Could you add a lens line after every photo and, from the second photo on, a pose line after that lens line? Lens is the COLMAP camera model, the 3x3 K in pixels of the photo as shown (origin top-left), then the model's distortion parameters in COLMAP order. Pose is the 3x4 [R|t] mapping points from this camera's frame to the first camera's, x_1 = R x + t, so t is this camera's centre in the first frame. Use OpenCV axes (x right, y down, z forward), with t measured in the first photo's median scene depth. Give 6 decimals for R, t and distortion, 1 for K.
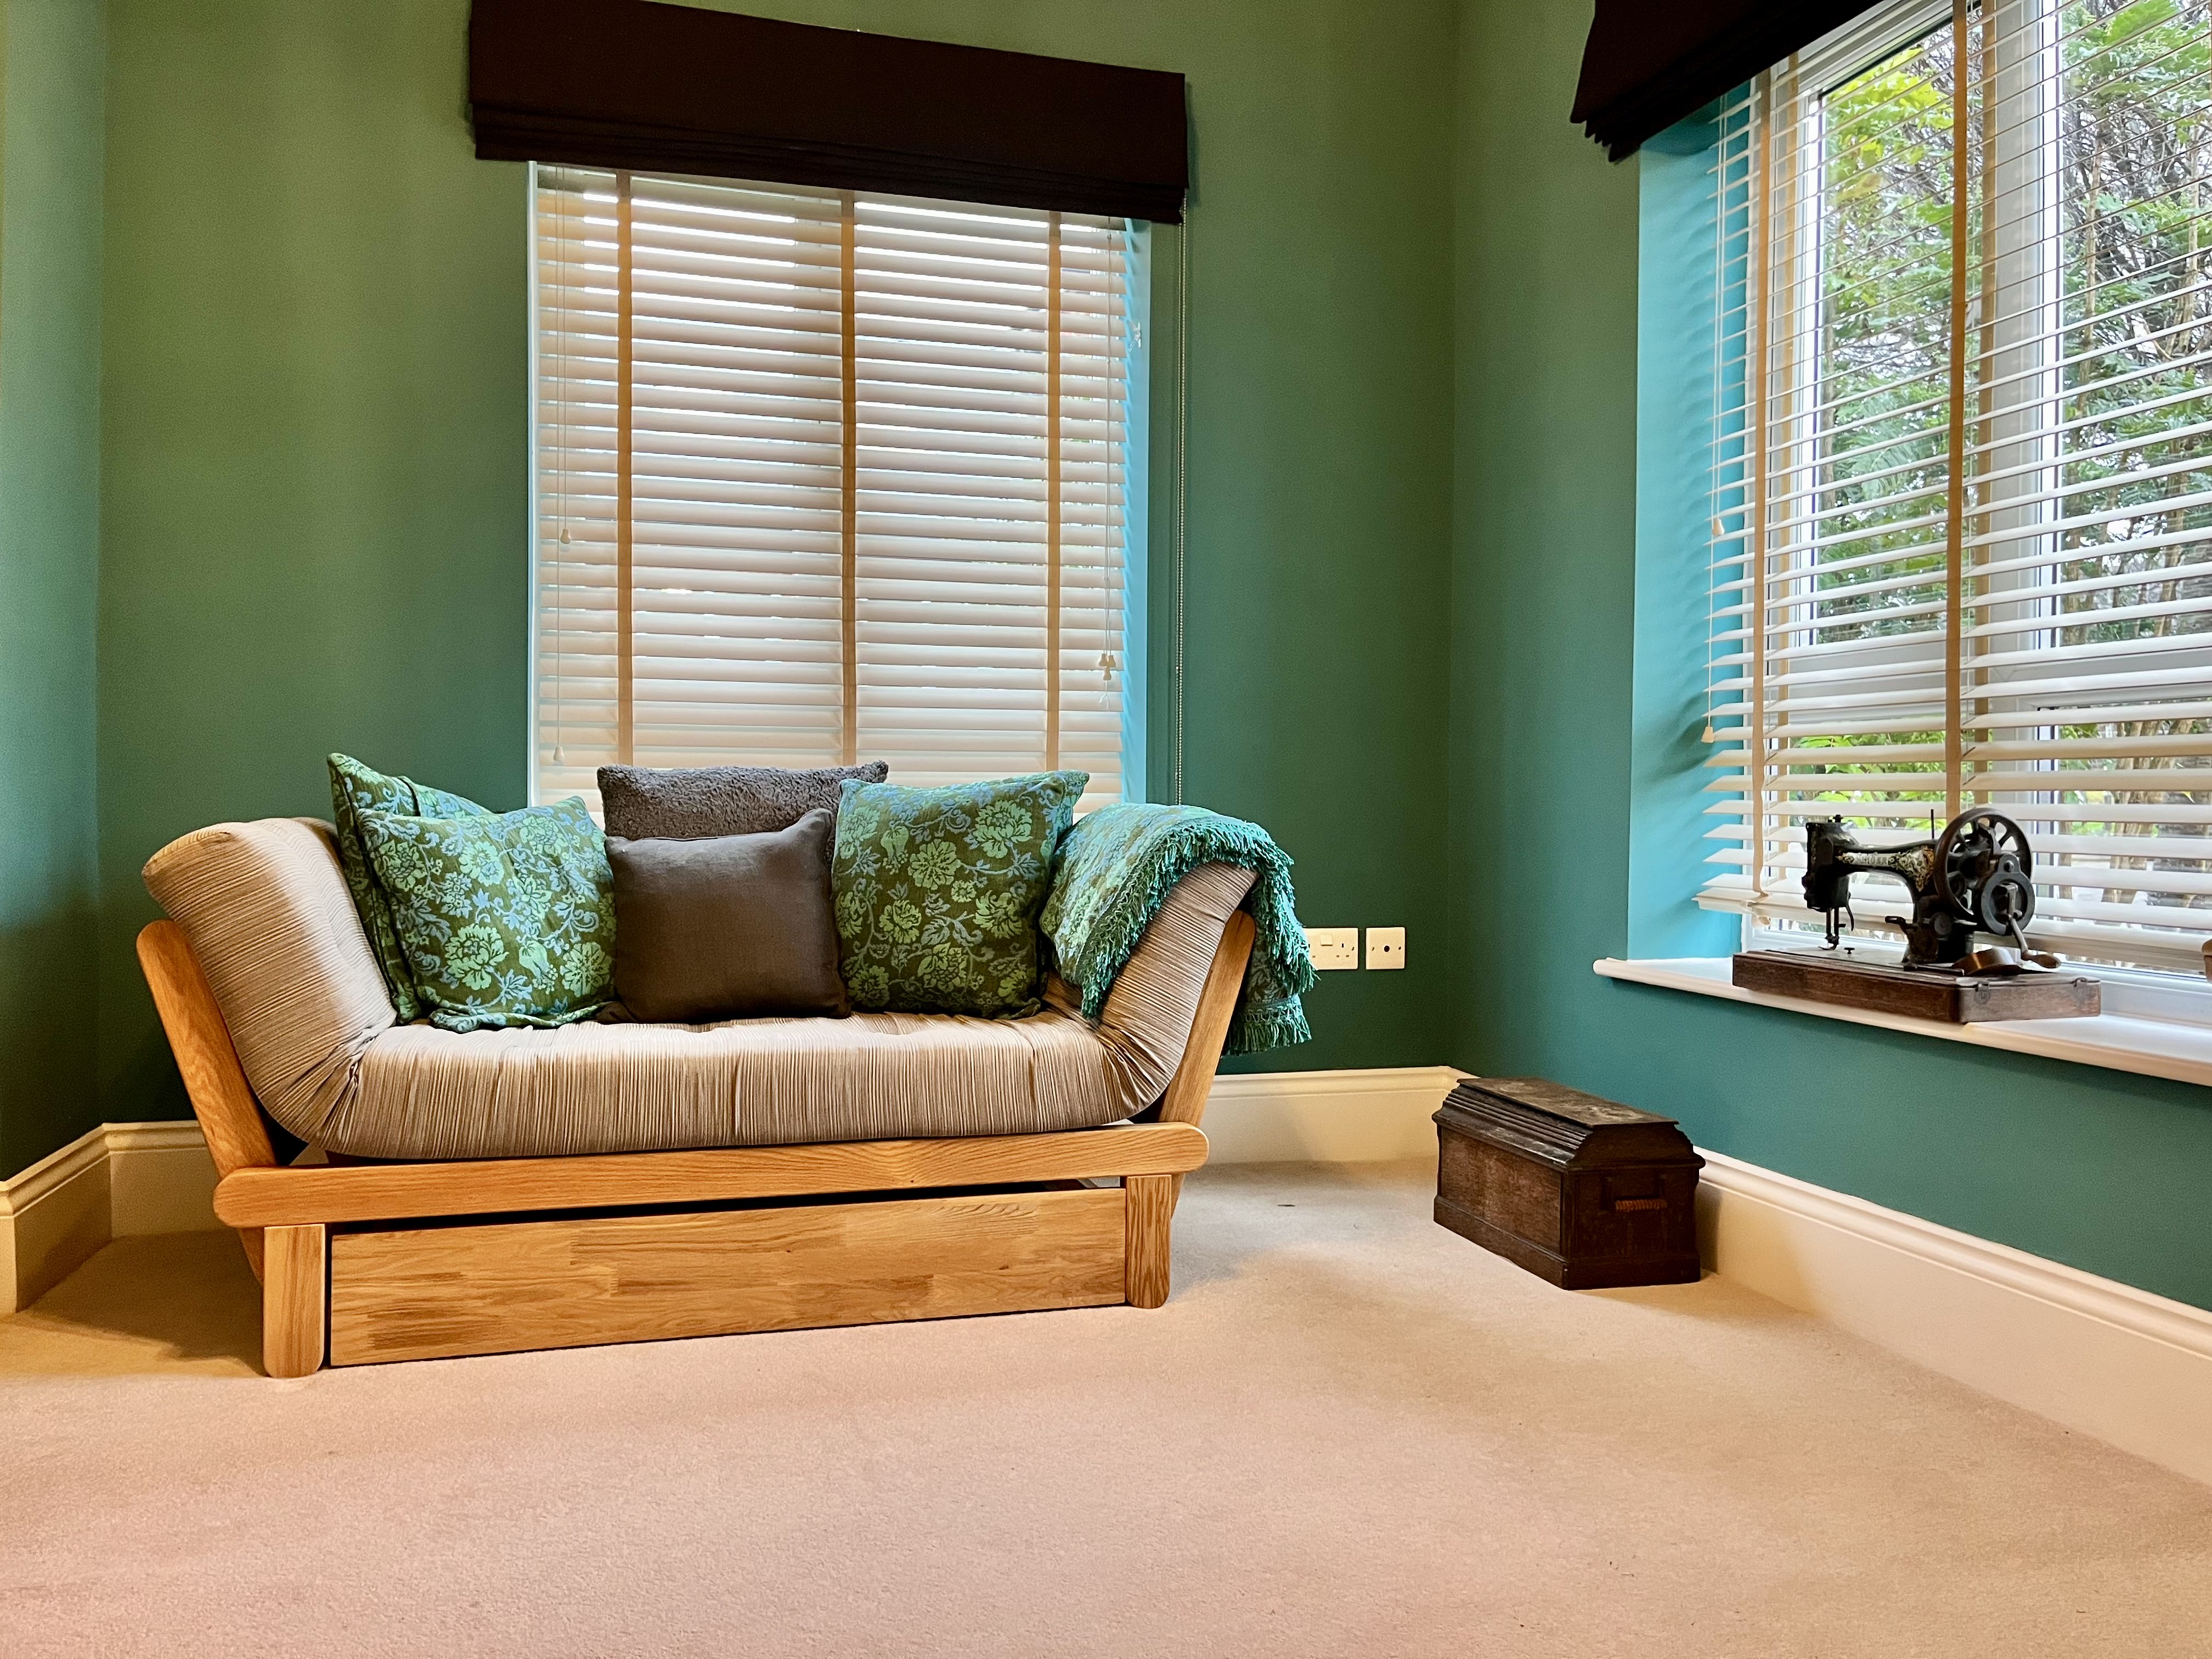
lens RADIAL K [[1679.5, 0, 1106.0], [0, 1679.5, 829.5], [0, 0, 1]] dist [0.068823, -0.100051]
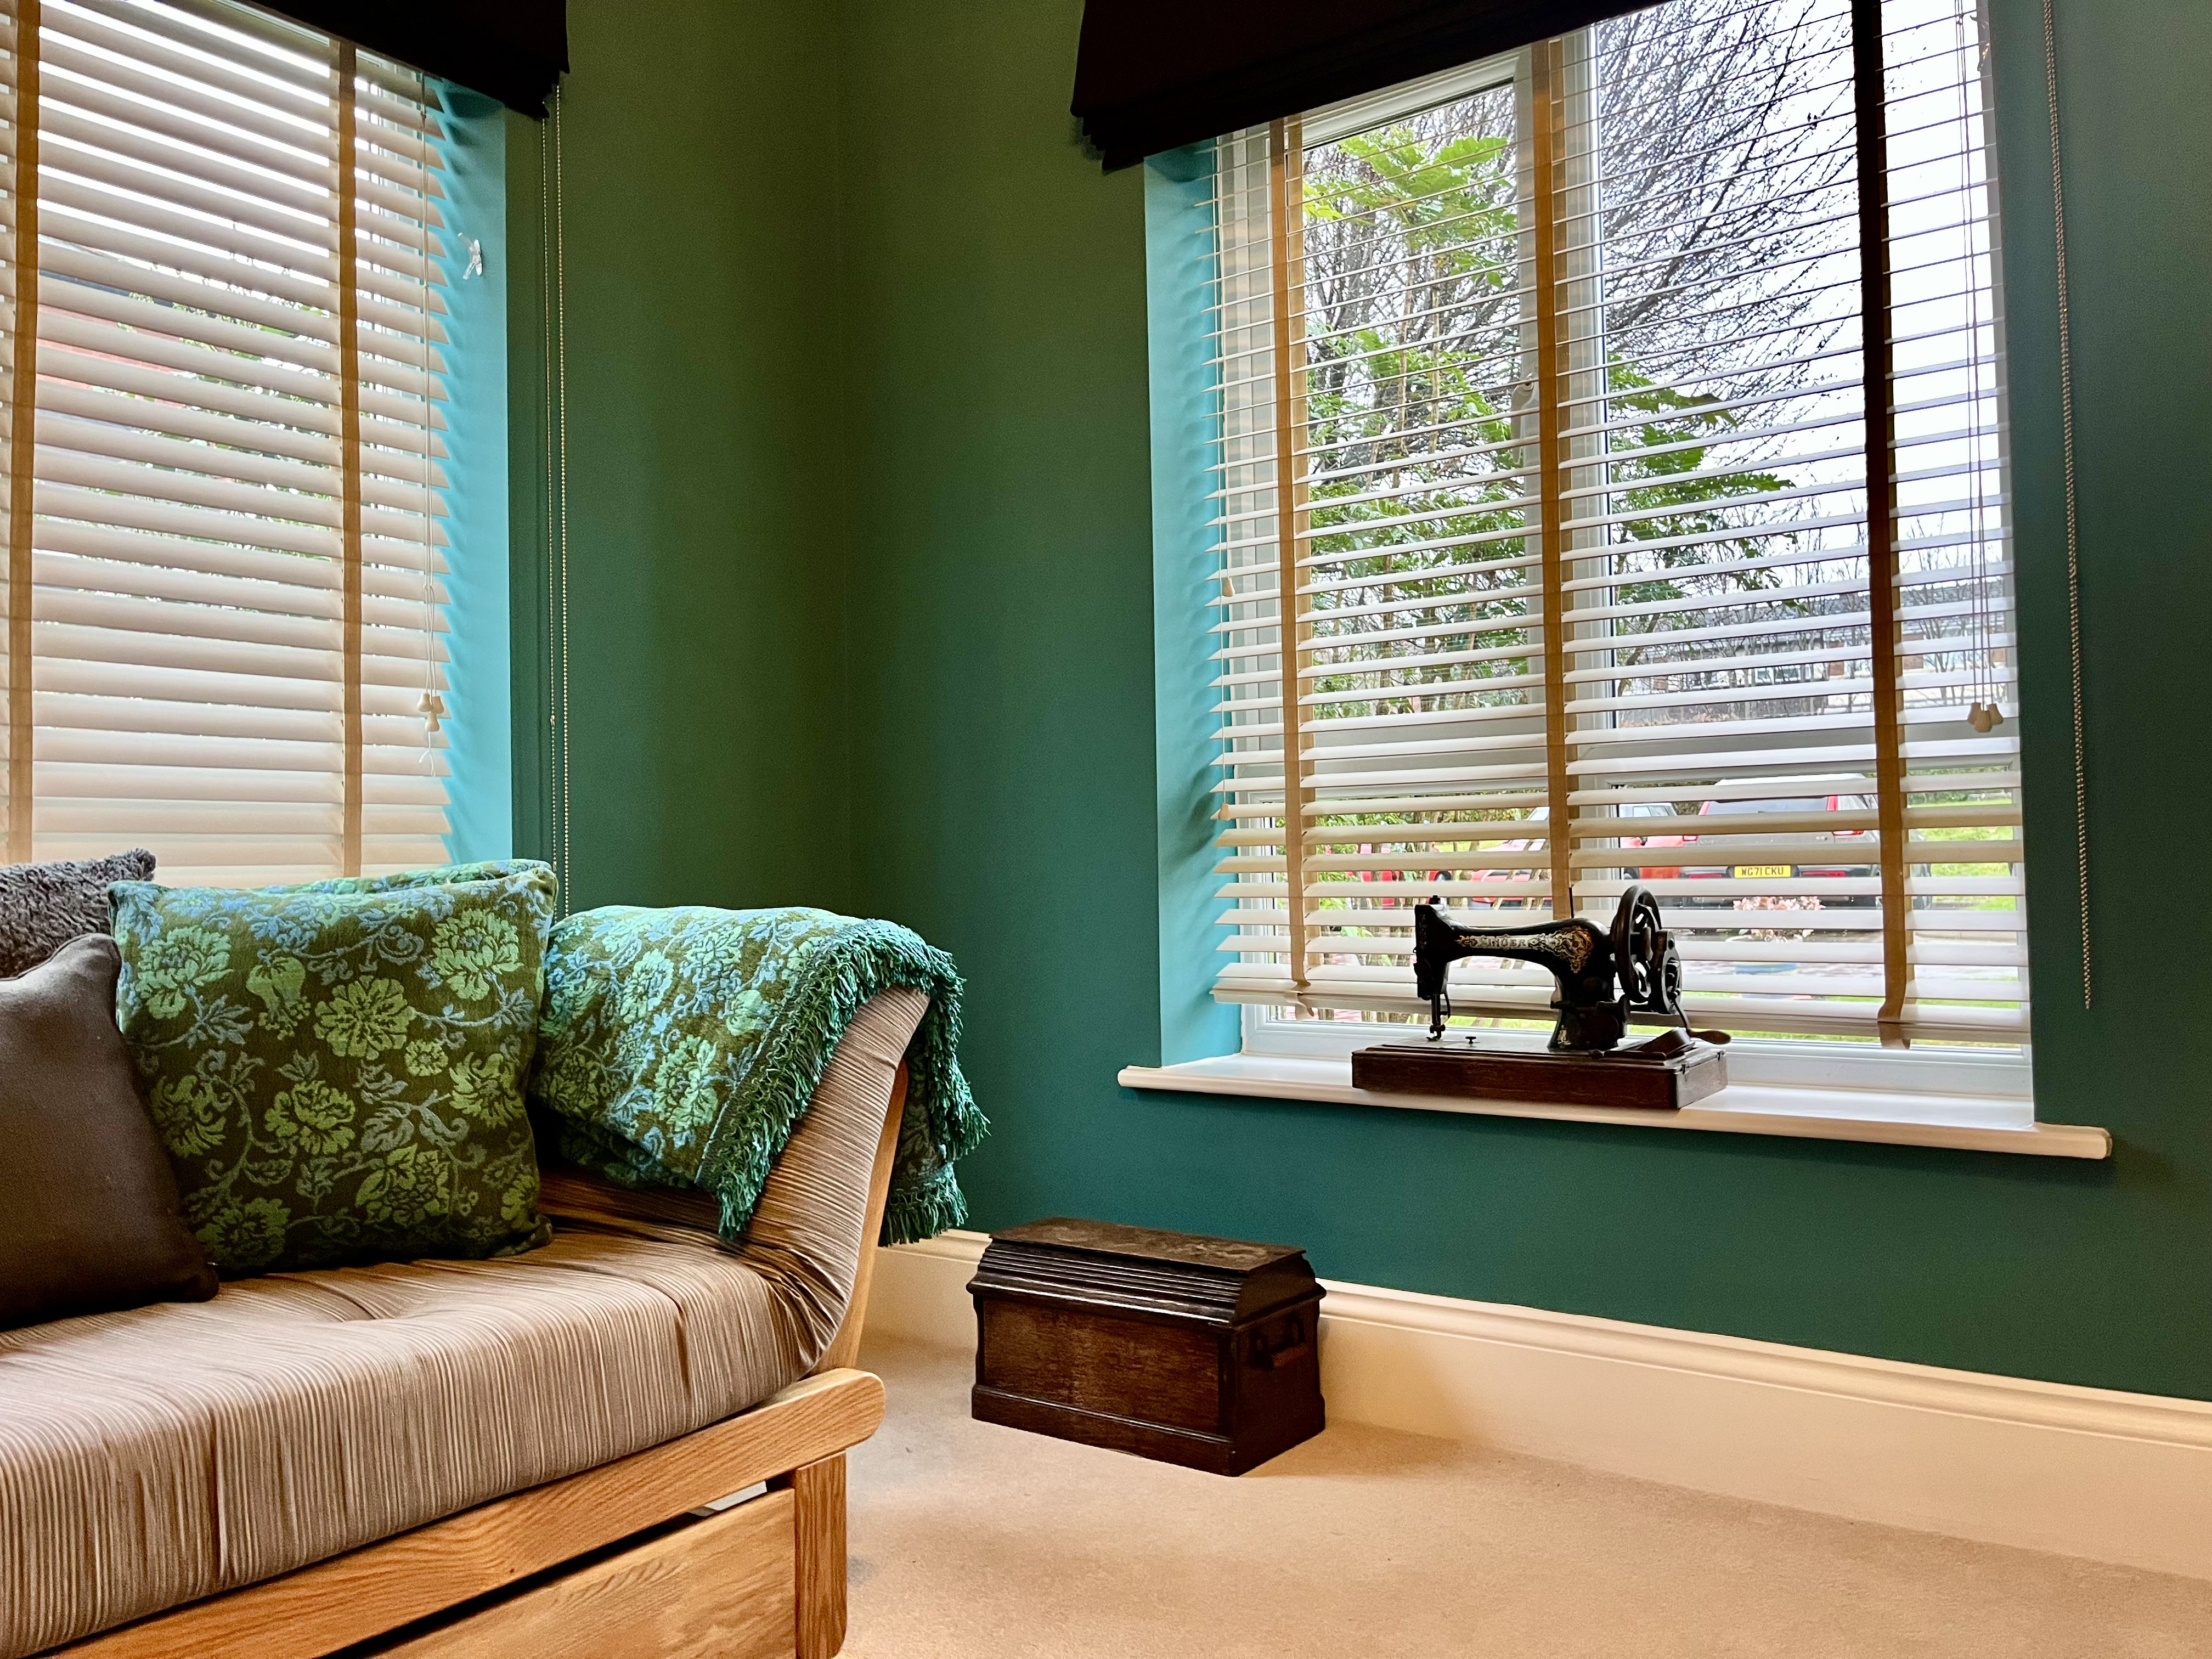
lens RADIAL K [[1679.5, 0, 1106.0], [0, 1679.5, 829.5], [0, 0, 1]] dist [0.068823, -0.100051]
pose [[0.785147, -0.002807, 0.619303, -0.275361], [0.034268, 0.998655, -0.038919, -0.014373], [-0.618361, 0.051780, 0.784187, 0.350359]]
